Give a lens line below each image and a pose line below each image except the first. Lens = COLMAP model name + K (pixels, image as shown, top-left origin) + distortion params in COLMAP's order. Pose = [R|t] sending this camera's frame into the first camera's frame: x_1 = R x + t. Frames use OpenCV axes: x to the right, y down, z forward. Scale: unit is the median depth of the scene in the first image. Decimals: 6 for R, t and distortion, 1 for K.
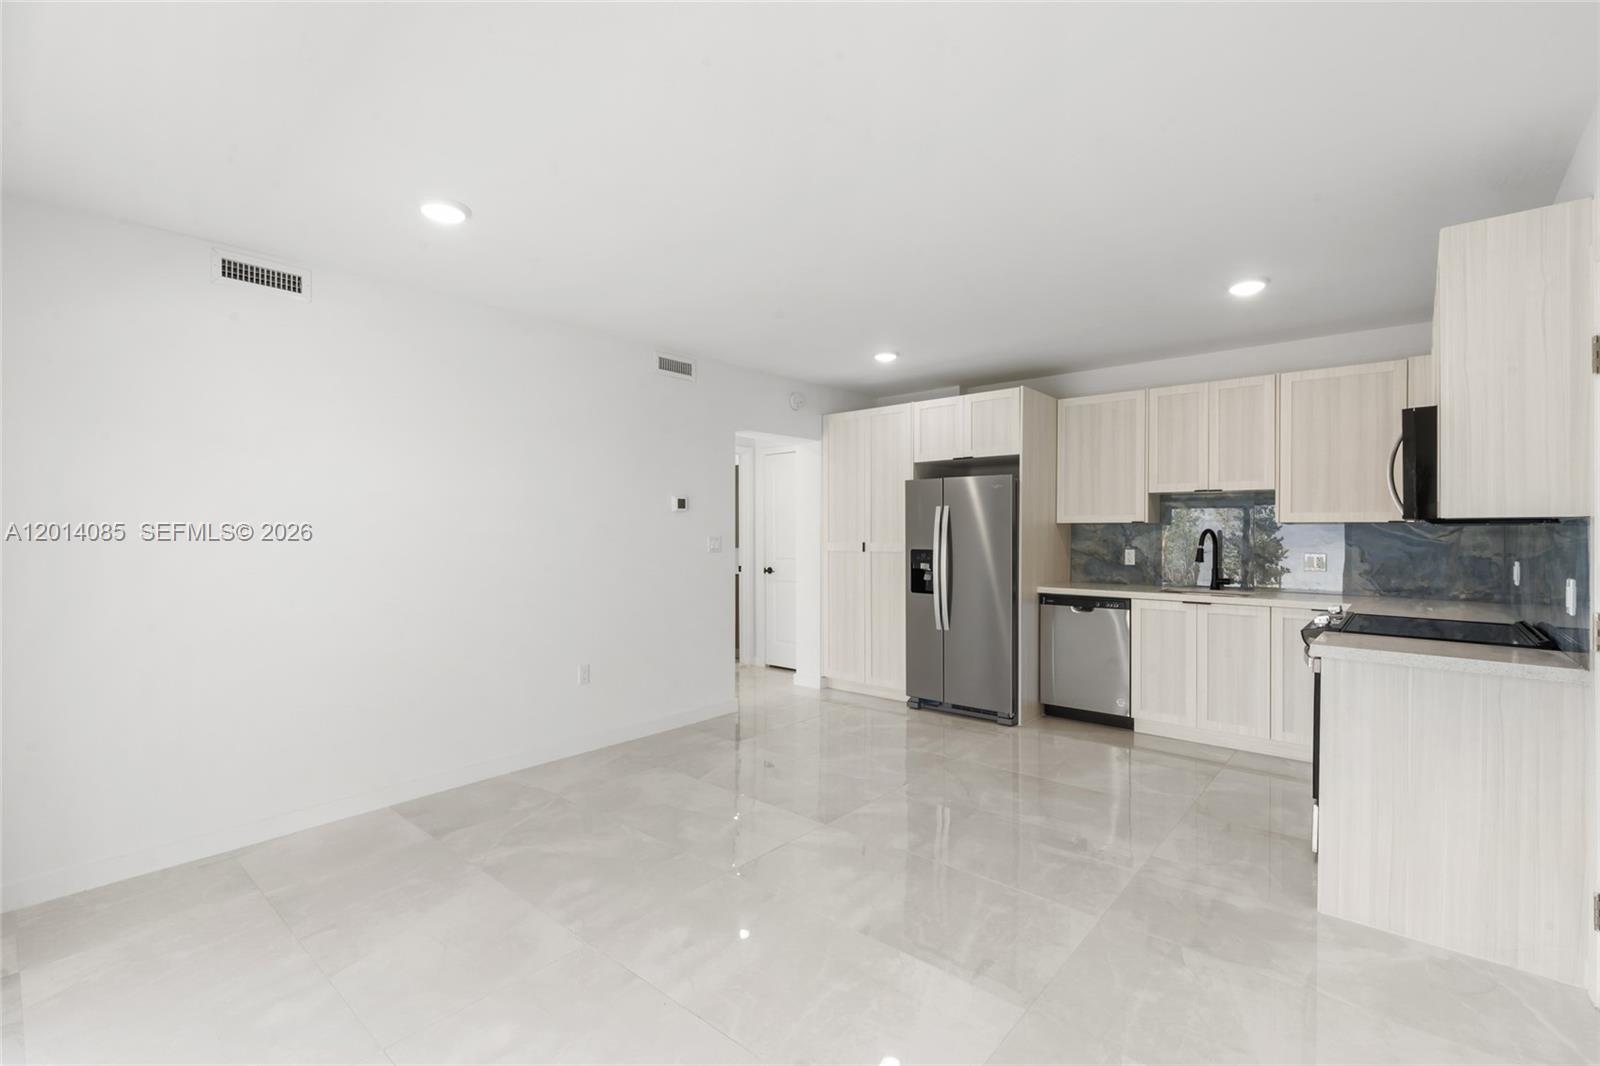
lens RADIAL K [[709.8, 0, 807.1], [0, 709.8, 533.6], [0, 0, 1]] dist [-0.002014, -0.000670]
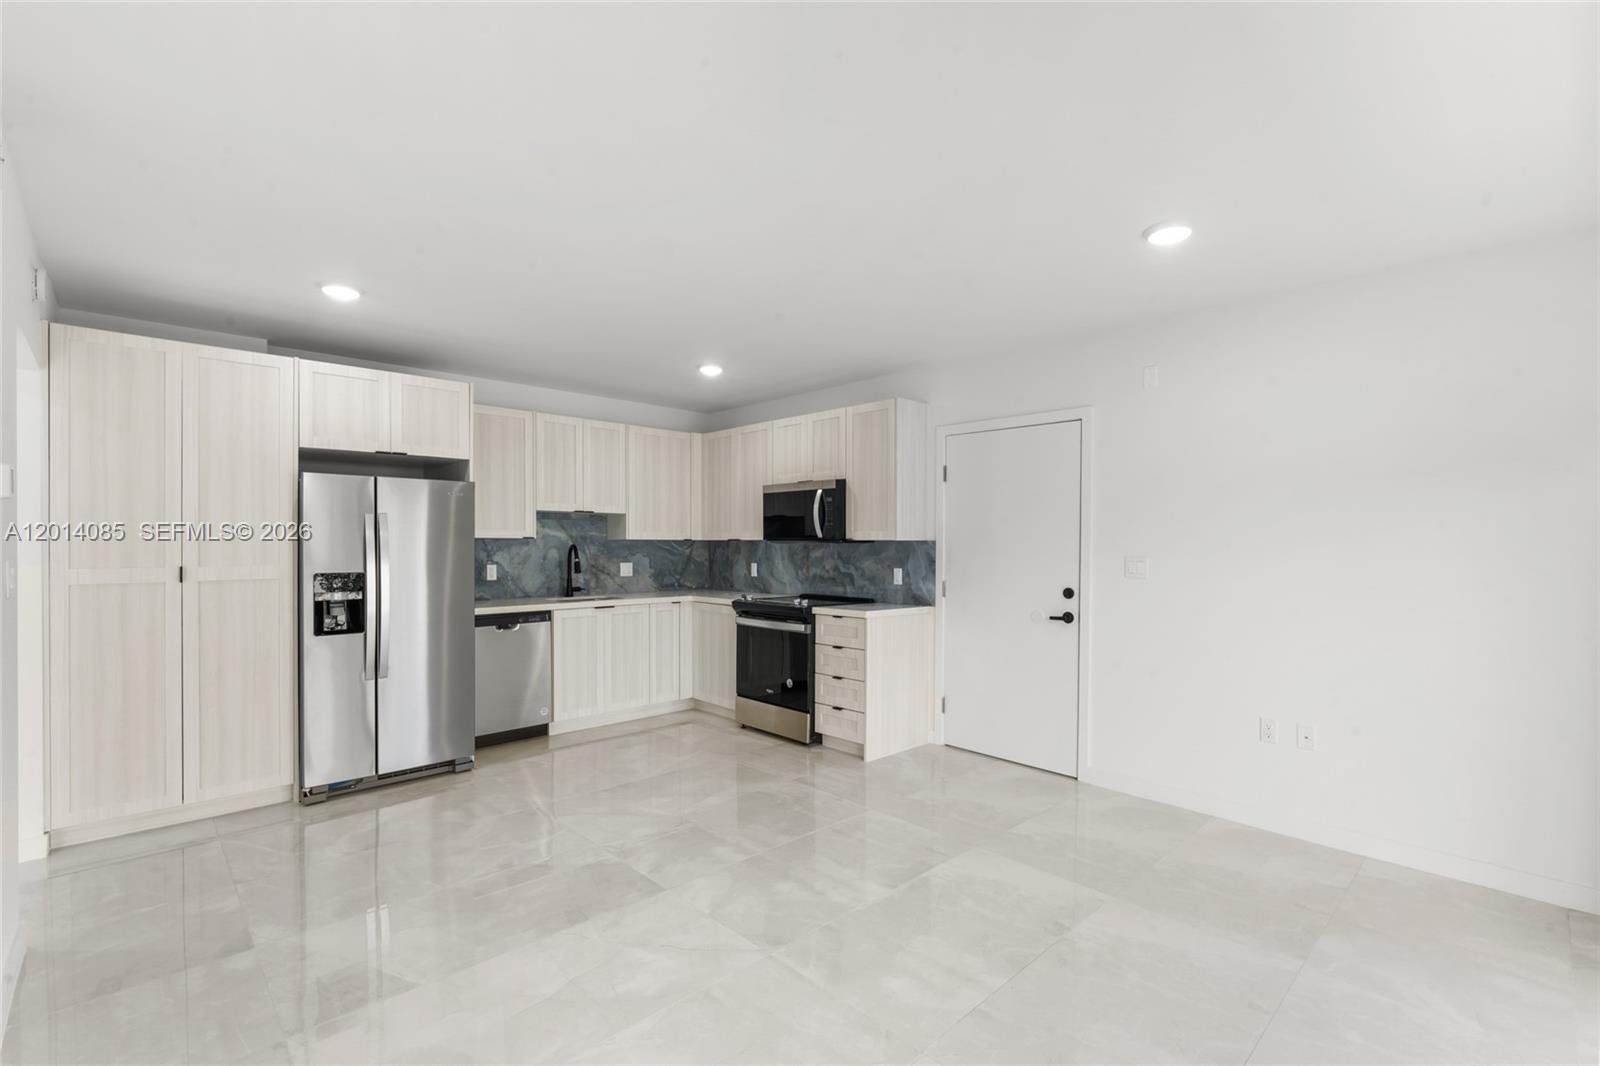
lens RADIAL K [[709.8, 0, 808.8], [0, 709.8, 552.9], [0, 0, 1]] dist [-0.002014, -0.000670]
pose [[0.094323, -0.012443, 0.995464, -0.527955], [0.003209, 0.999920, 0.012194, -0.005439], [-0.995537, 0.002045, 0.094355, 0.489477]]
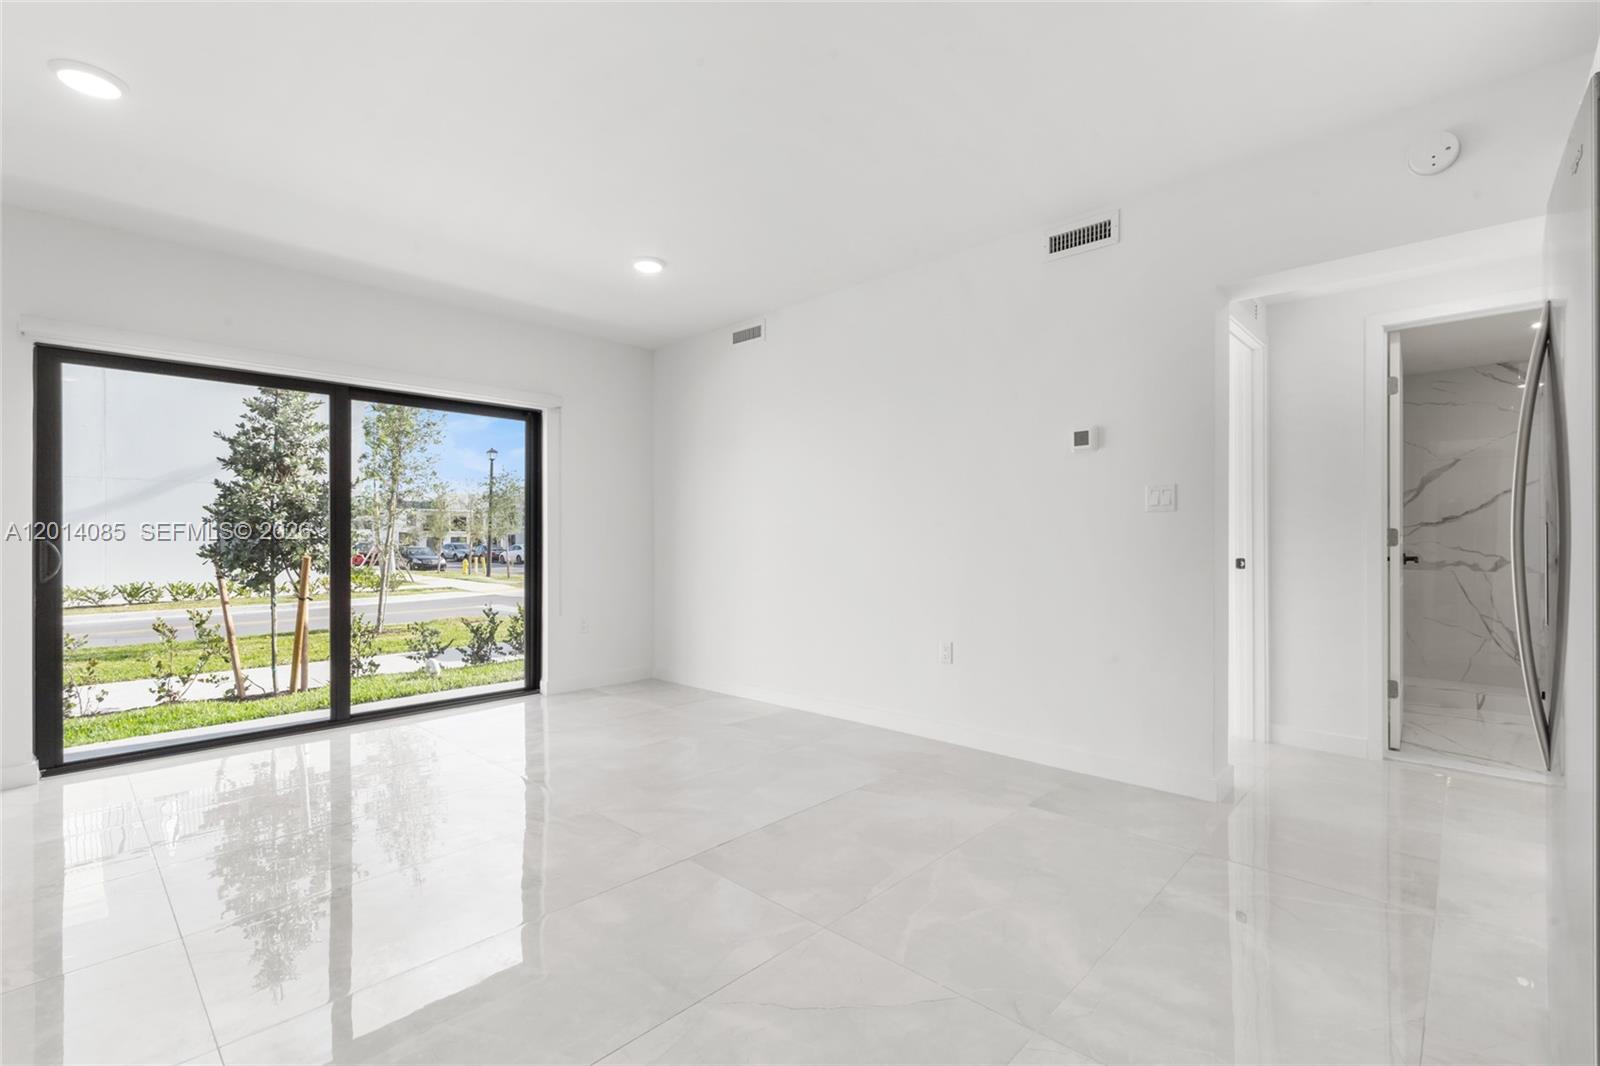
lens RADIAL K [[709.8, 0, 801.6], [0, 709.8, 536.1], [0, 0, 1]] dist [-0.002014, -0.000670]
pose [[-0.049408, -0.005087, -0.998766, 0.490688], [-0.002551, 0.999984, -0.004967, 0.053476], [0.998775, 0.002303, -0.049420, 0.752869]]
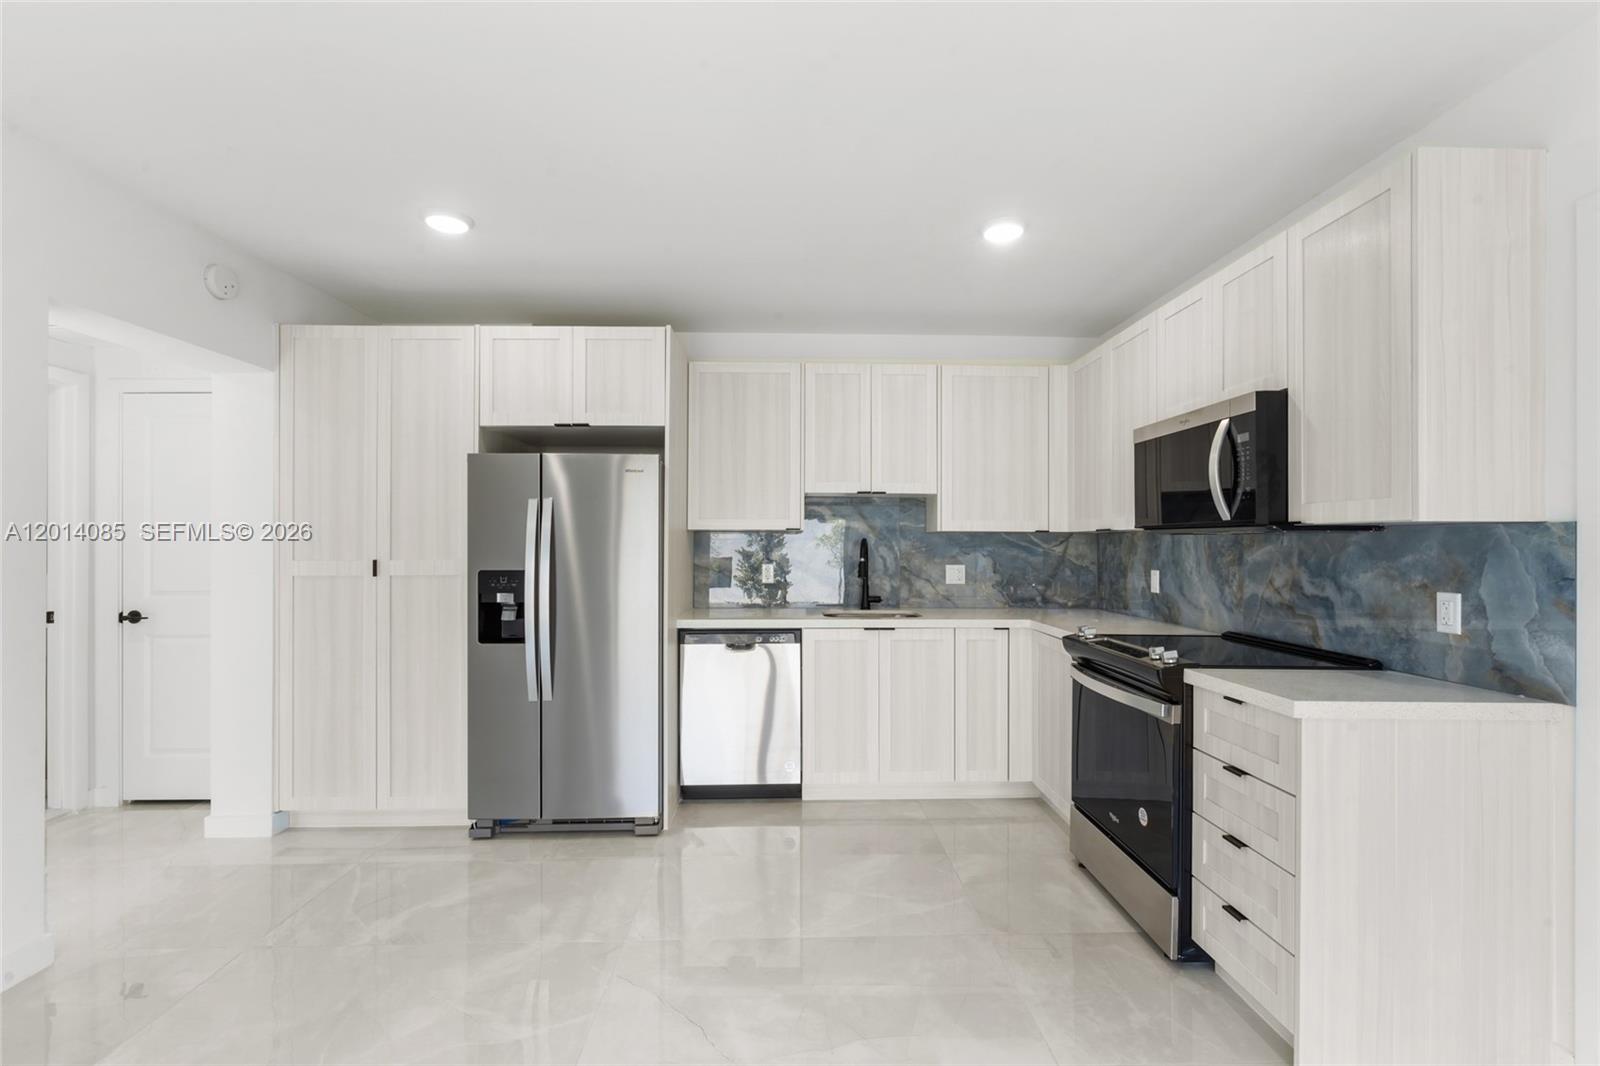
lens RADIAL K [[709.8, 0, 802.3], [0, 709.8, 540.4], [0, 0, 1]] dist [-0.002014, -0.000670]
pose [[0.739367, 0.003314, 0.673295, -0.056155], [0.001562, 0.999977, -0.006636, 0.001416], [-0.673301, 0.005958, 0.739345, 0.407767]]
